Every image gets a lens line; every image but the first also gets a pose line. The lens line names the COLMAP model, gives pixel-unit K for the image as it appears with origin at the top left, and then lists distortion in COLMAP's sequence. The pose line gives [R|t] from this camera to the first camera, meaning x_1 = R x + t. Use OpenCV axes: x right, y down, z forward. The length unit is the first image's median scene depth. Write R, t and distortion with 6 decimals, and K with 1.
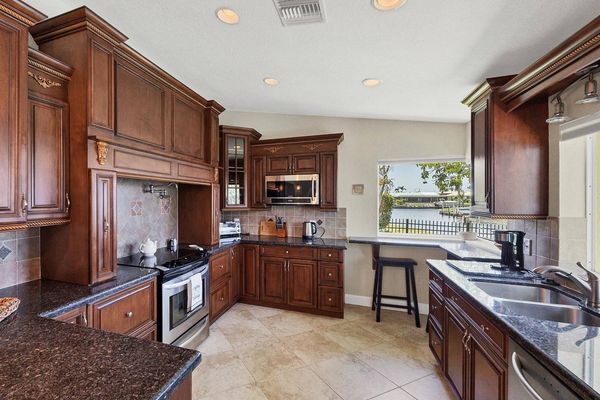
lens RADIAL K [[247.5, 0, 300.6], [0, 247.5, 197.3], [0, 0, 1]] dist [-0.004943, -0.000022]
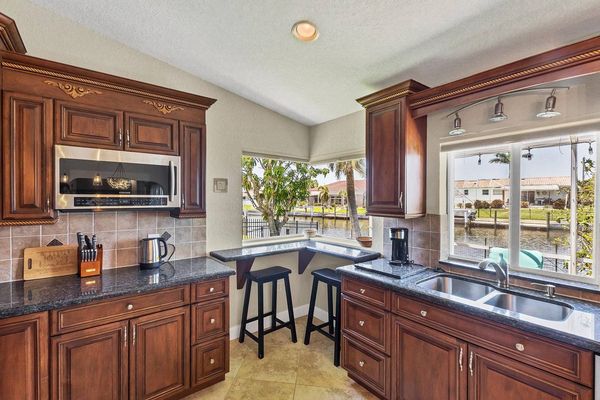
lens RADIAL K [[247.5, 0, 300.2], [0, 247.5, 198.8], [0, 0, 1]] dist [-0.004943, -0.000022]
pose [[0.674226, 0.001156, 0.738525, -0.168892], [-0.009369, 0.999932, 0.006988, 0.000962], [-0.738466, -0.011631, 0.674190, 0.383625]]
